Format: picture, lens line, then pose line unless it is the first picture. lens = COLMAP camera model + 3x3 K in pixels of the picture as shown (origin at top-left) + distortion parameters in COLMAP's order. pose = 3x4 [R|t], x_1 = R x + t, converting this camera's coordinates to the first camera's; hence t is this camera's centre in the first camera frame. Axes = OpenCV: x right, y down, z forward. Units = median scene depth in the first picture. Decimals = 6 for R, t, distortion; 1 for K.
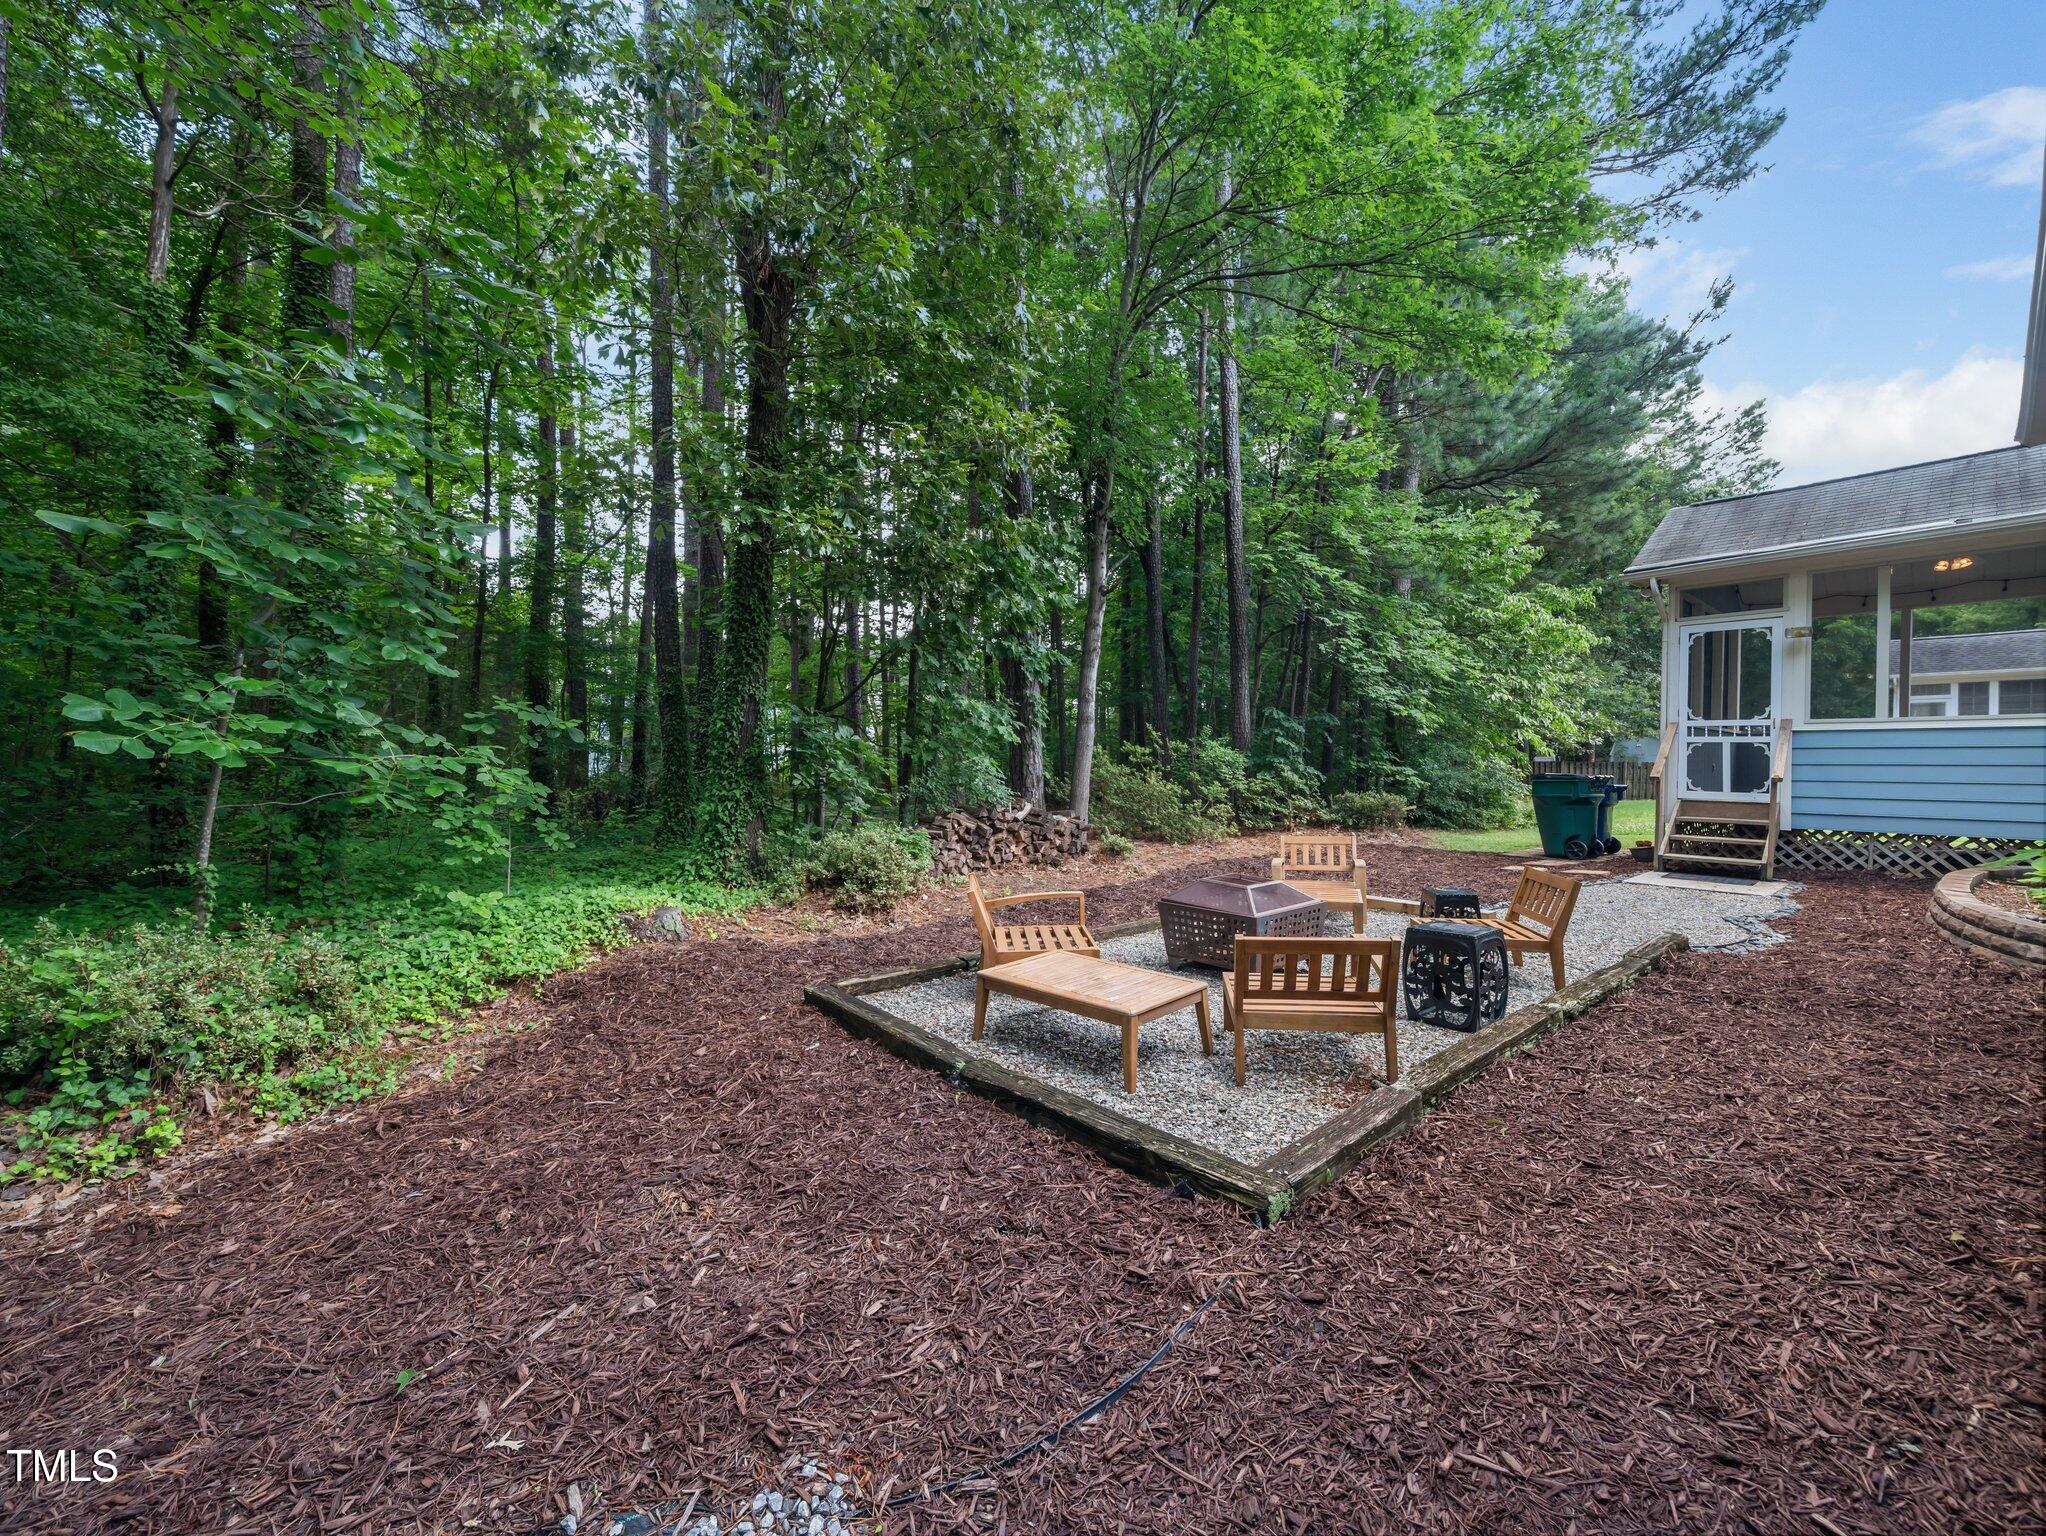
lens RADIAL K [[827.8, 0, 1035.0], [0, 827.8, 774.1], [0, 0, 1]] dist [-0.003750, 0.000341]
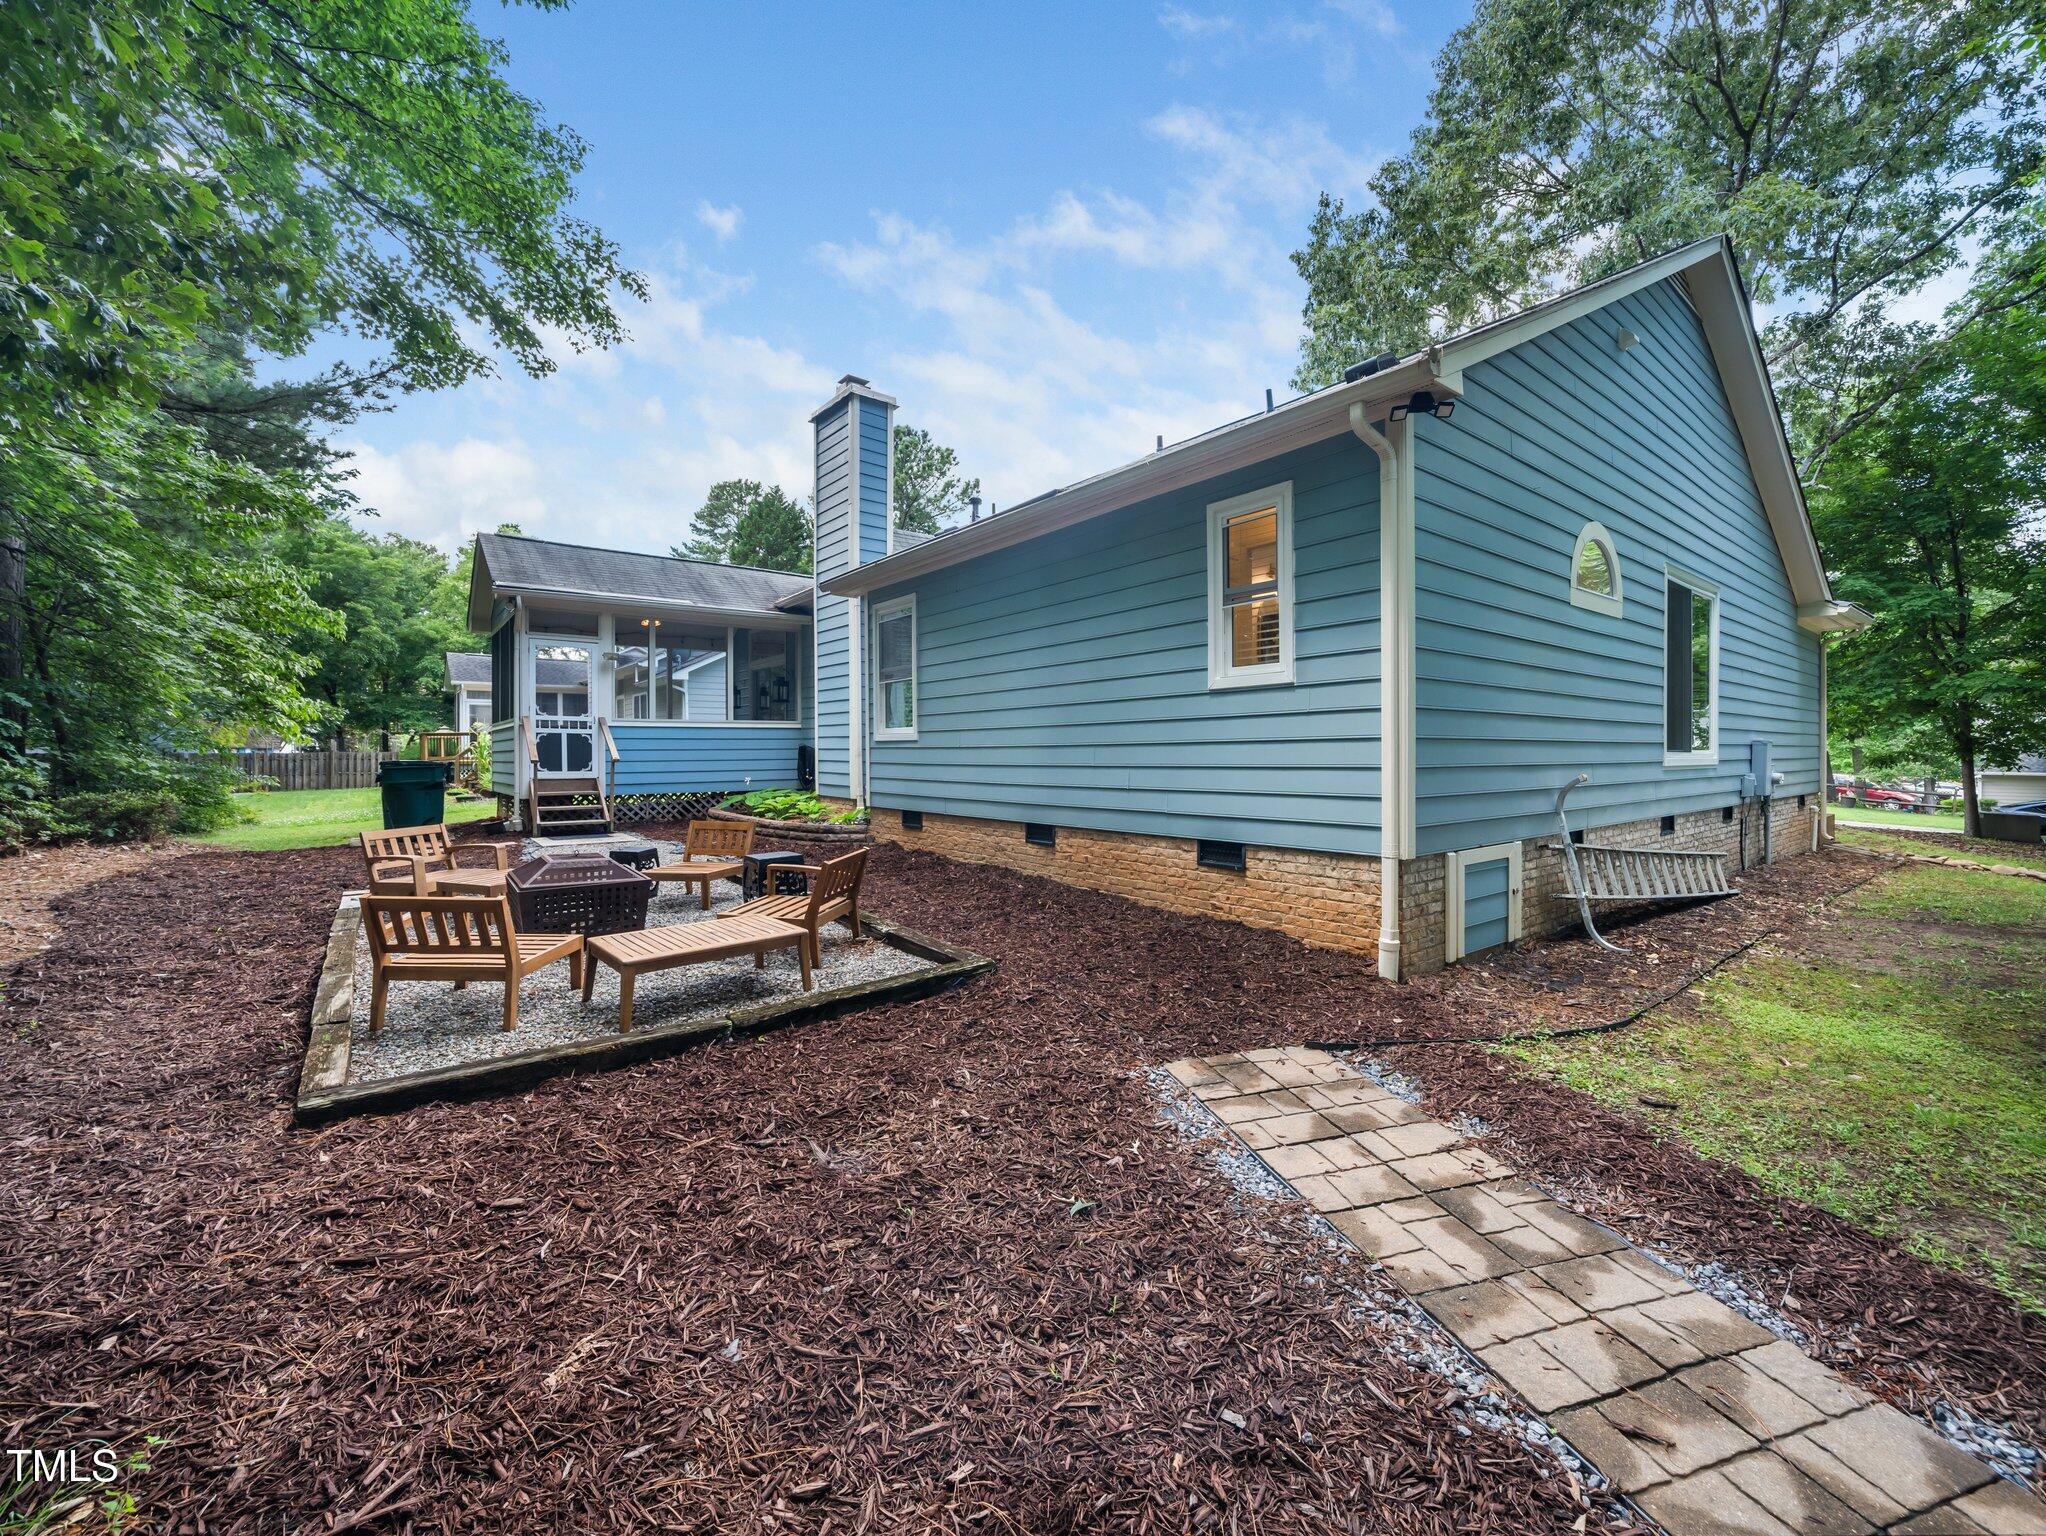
lens RADIAL K [[827.8, 0, 1021.2], [0, 827.8, 768.3], [0, 0, 1]] dist [-0.003750, 0.000341]
pose [[0.052266, -0.025703, 0.998302, -1.041478], [0.022720, 0.999441, 0.024543, 0.003159], [-0.998375, 0.021399, 0.052821, 0.513496]]
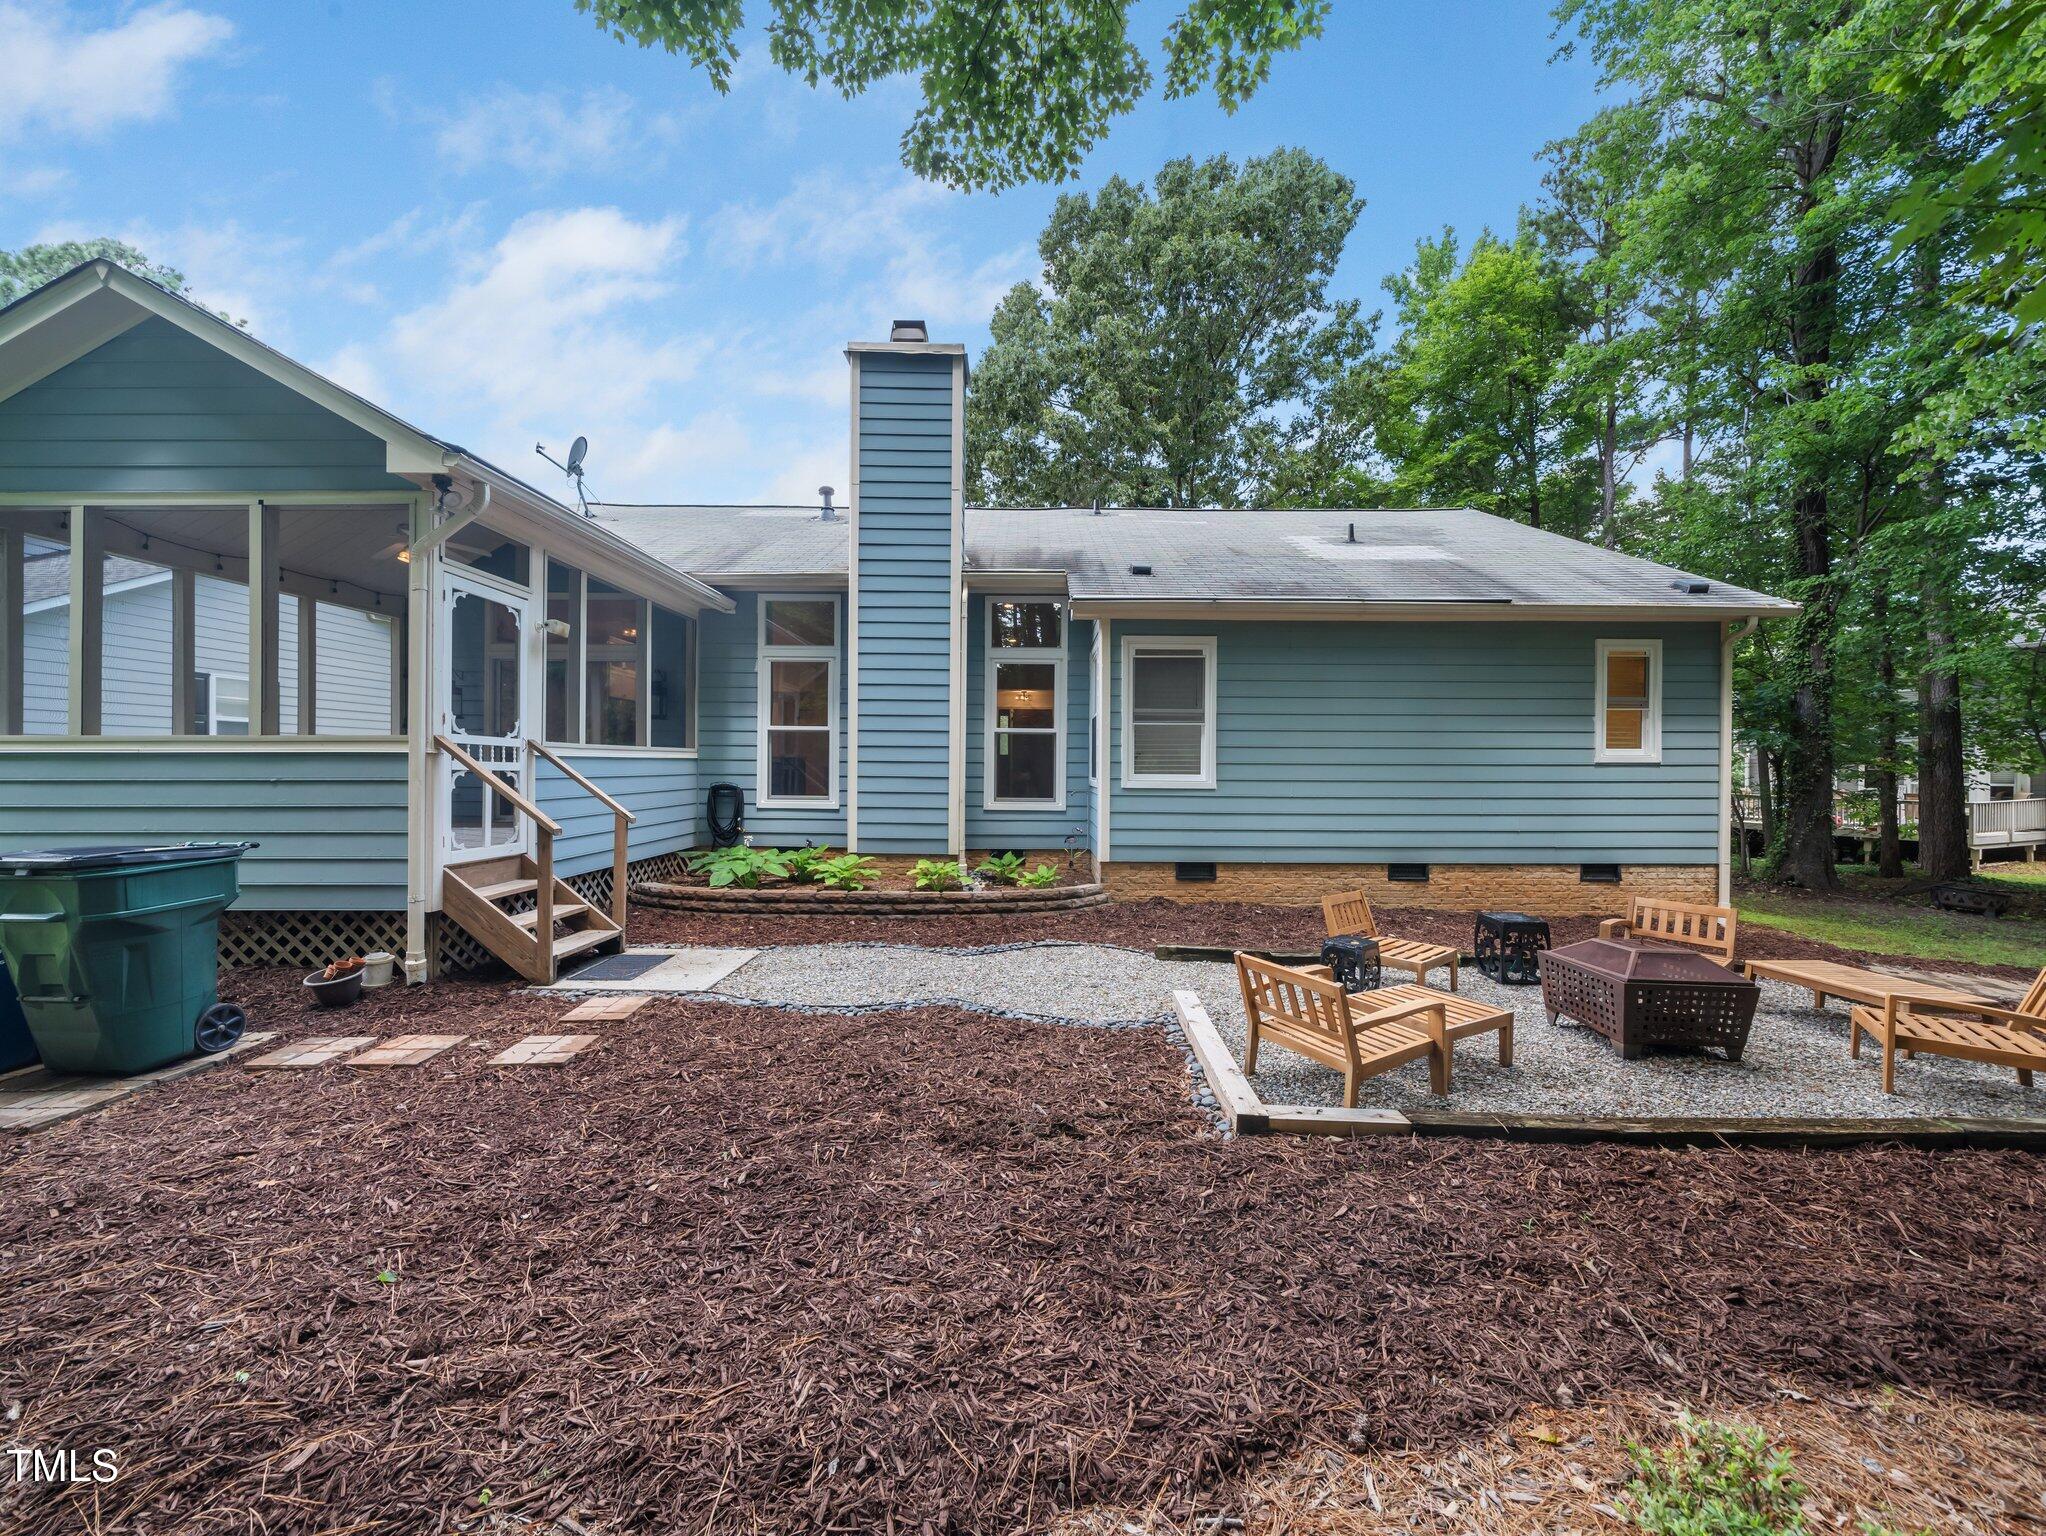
lens RADIAL K [[771.6, 0, 1020.5], [0, 771.6, 767.0], [0, 0, 1]] dist [-0.009081, -0.000094]
pose [[-0.751870, -0.012485, 0.659193, 0.289687], [0.001318, 0.999790, 0.020440, -0.128008], [-0.659310, 0.016237, -0.751696, 2.857128]]
